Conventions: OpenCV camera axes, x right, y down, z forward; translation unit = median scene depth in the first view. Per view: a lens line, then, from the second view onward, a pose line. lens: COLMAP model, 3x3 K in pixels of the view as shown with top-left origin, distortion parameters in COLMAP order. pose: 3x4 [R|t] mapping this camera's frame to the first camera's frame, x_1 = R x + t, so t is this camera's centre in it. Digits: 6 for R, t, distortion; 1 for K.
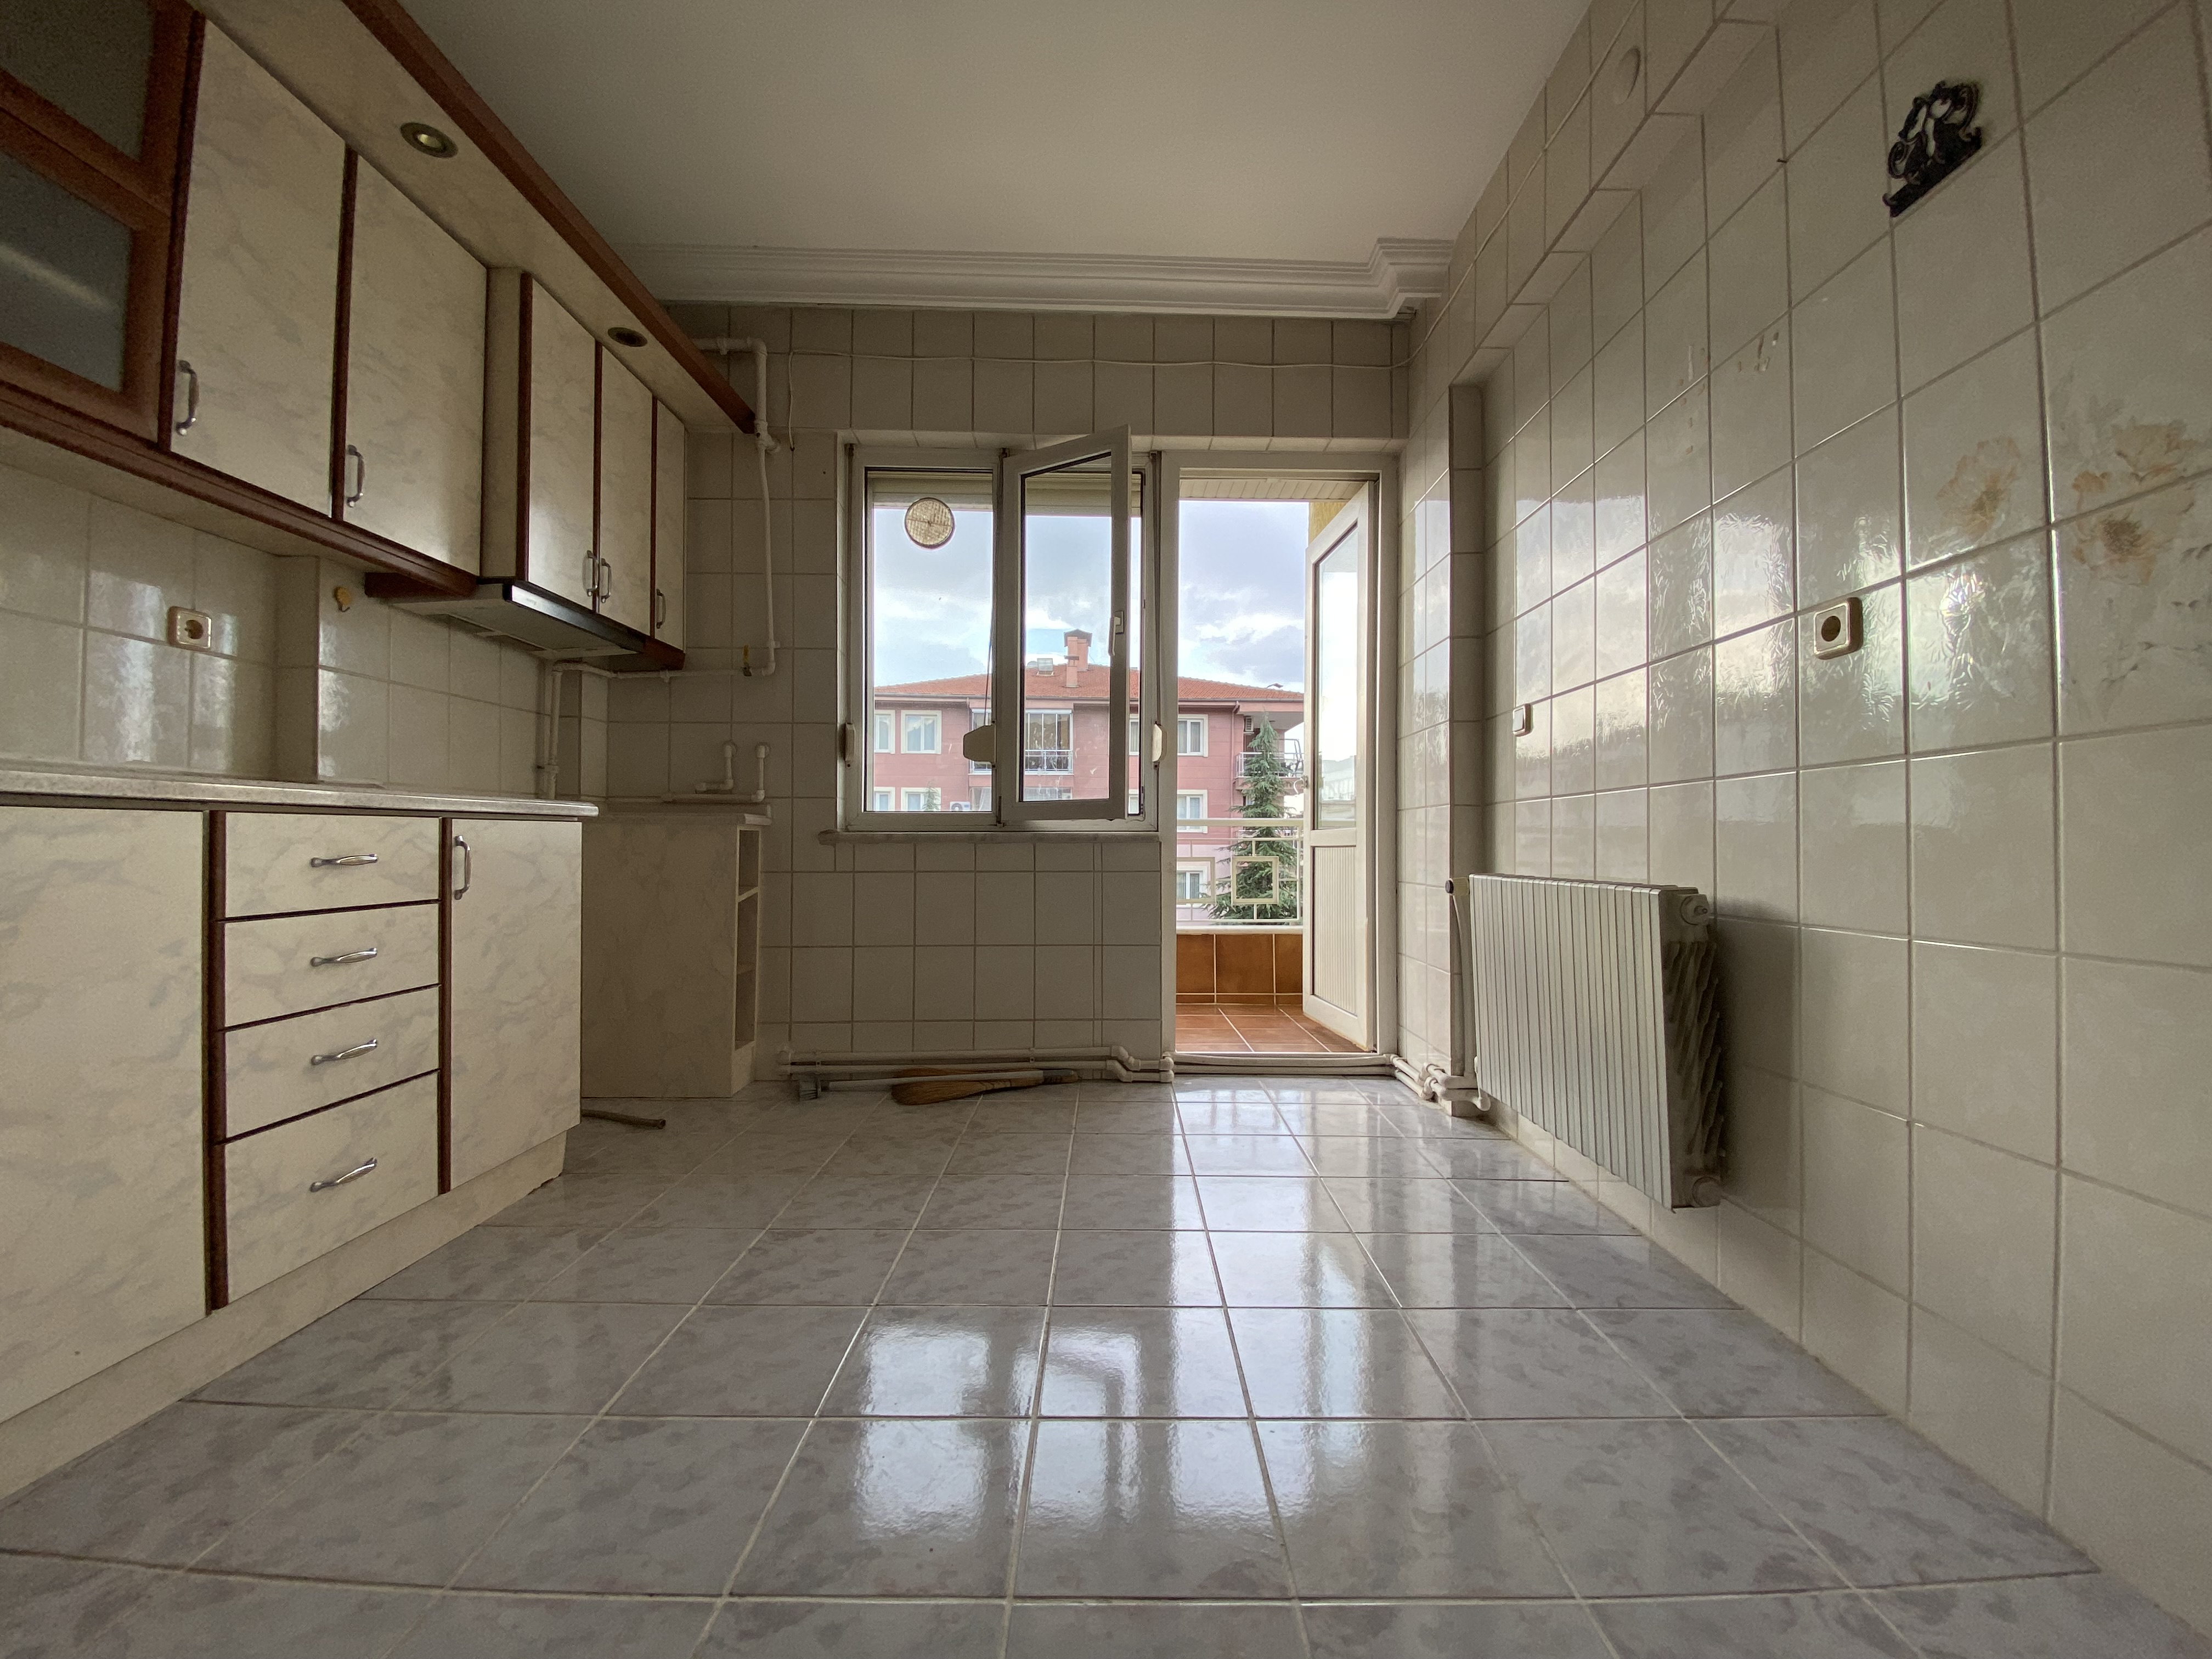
lens RADIAL K [[905.6, 0, 1114.6], [0, 905.6, 838.5], [0, 0, 1]] dist [-0.016548, -0.000362]
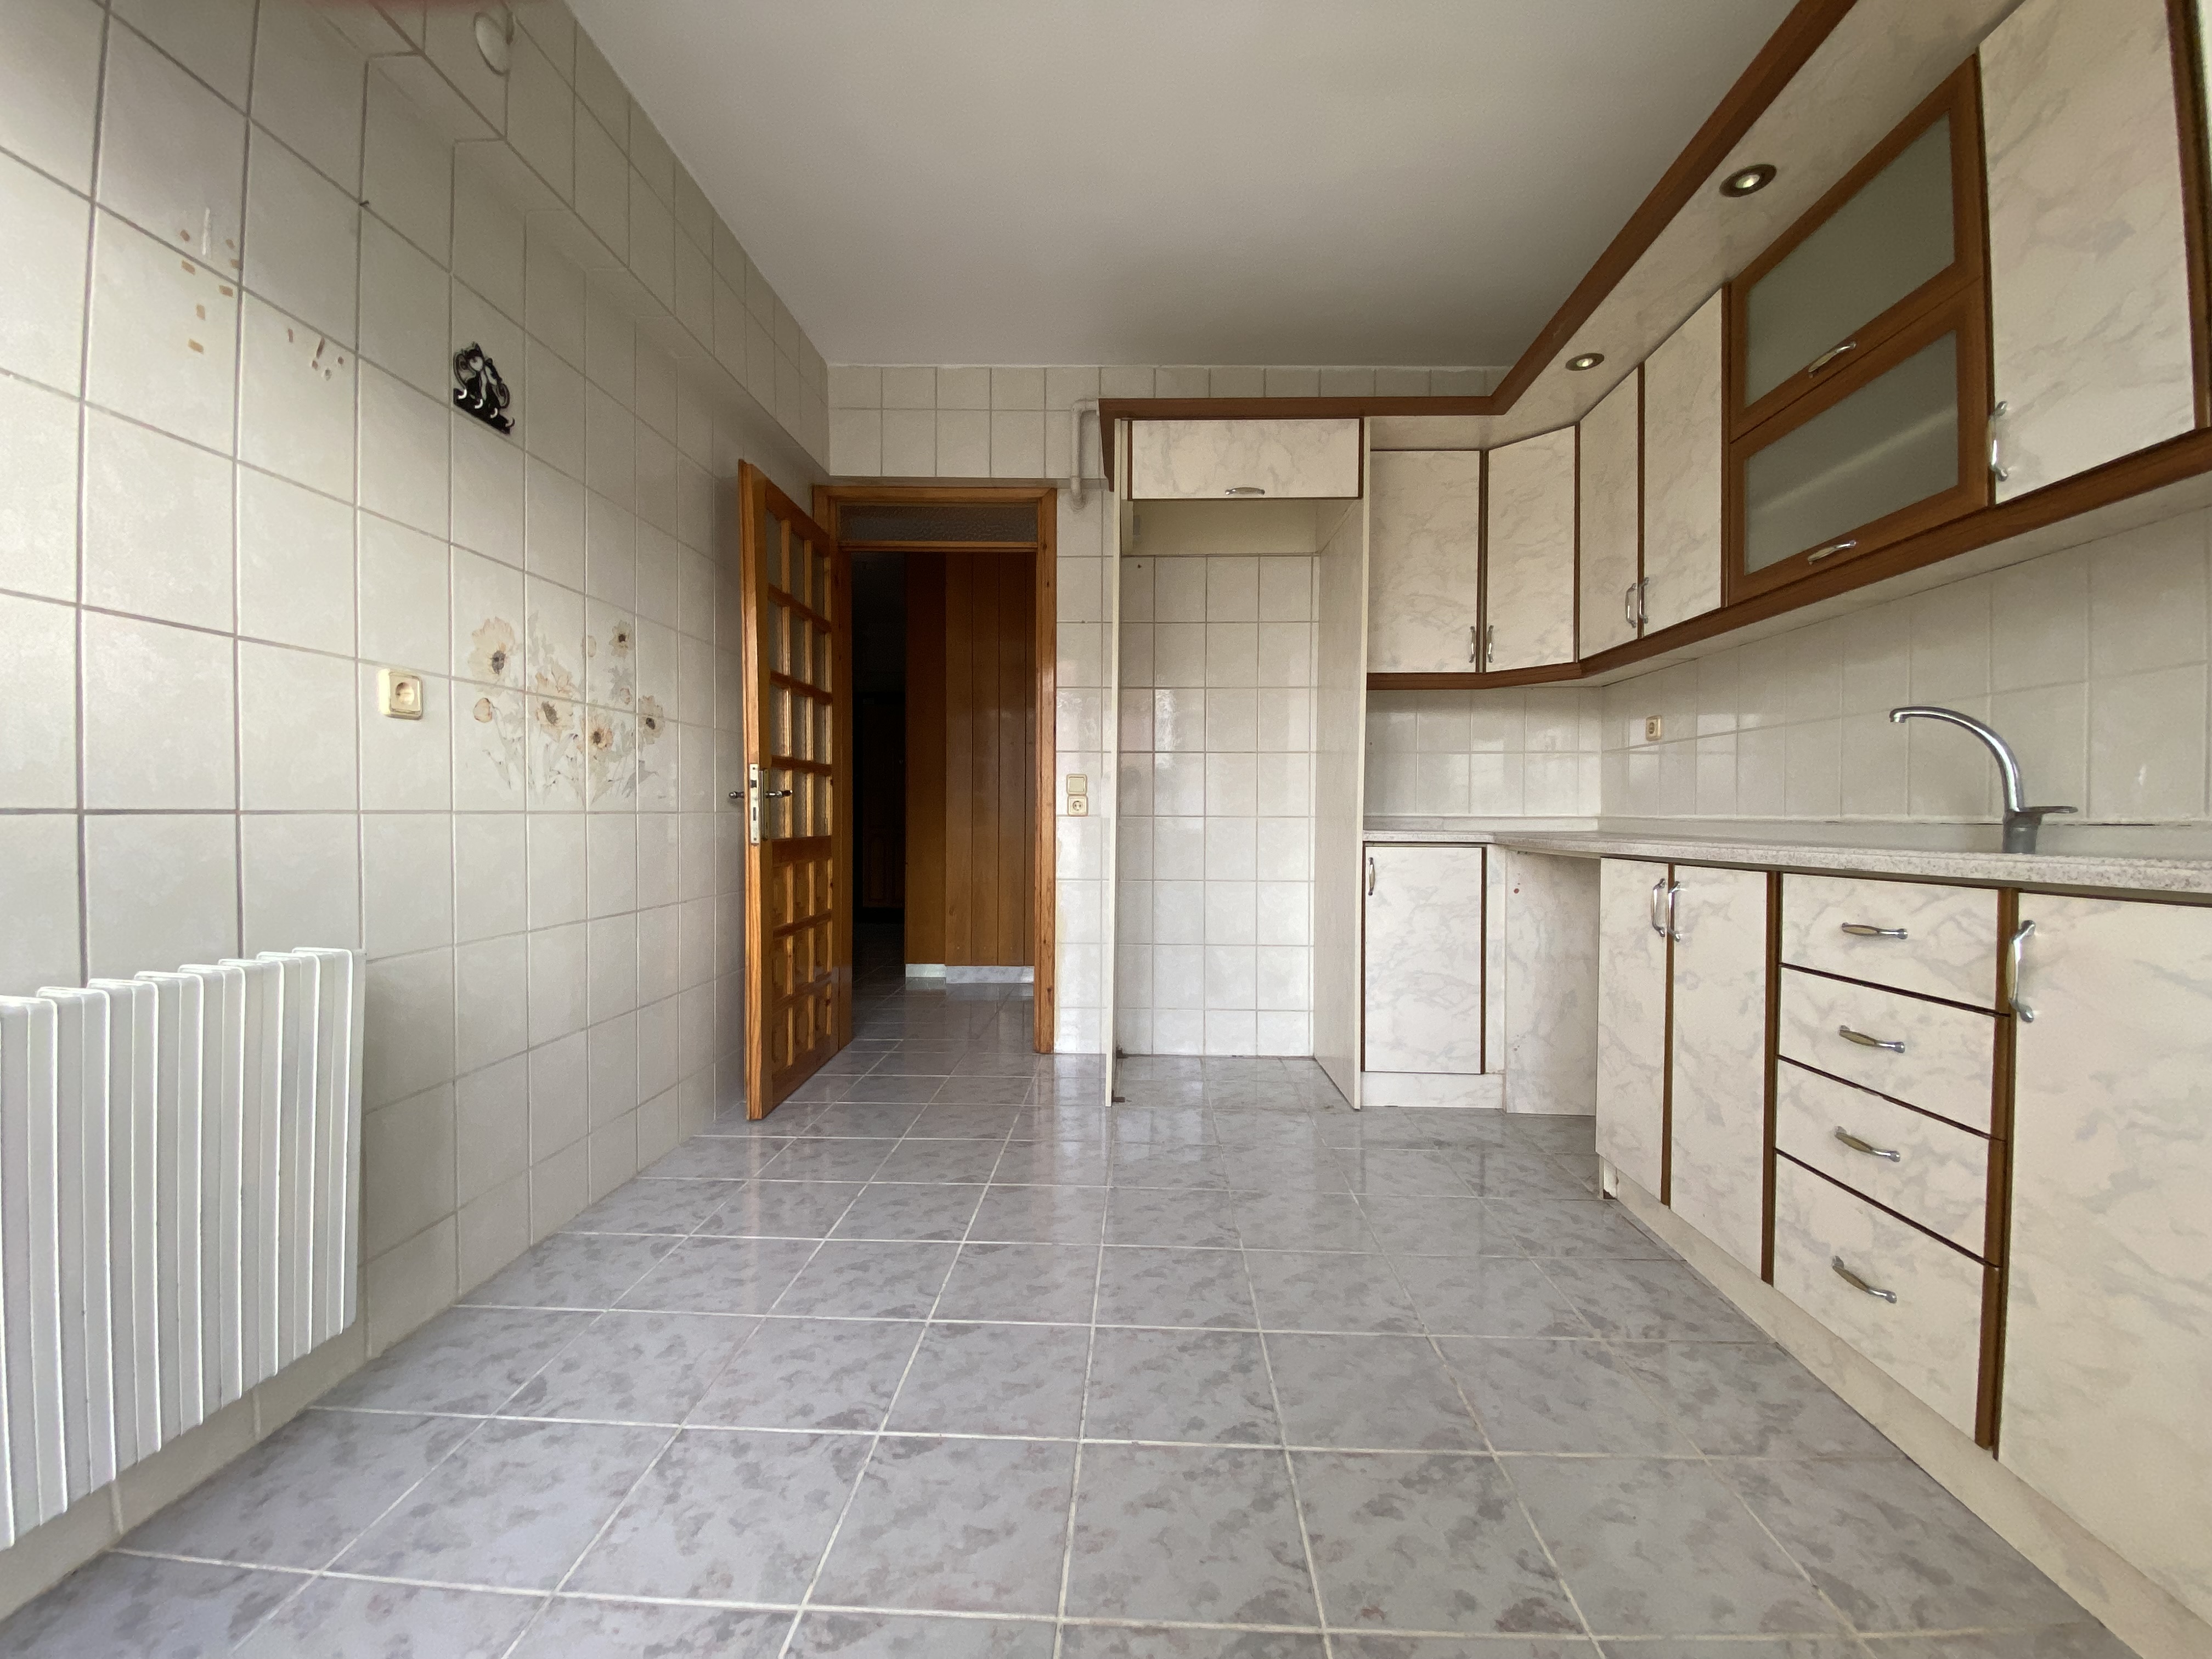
lens RADIAL K [[905.6, 0, 1105.6], [0, 905.6, 830.6], [0, 0, 1]] dist [-0.016548, -0.000362]
pose [[-0.998683, -0.012428, 0.049778, -0.150164], [-0.011974, 0.999884, 0.009414, -0.080555], [-0.049889, 0.008806, -0.998716, 2.085414]]
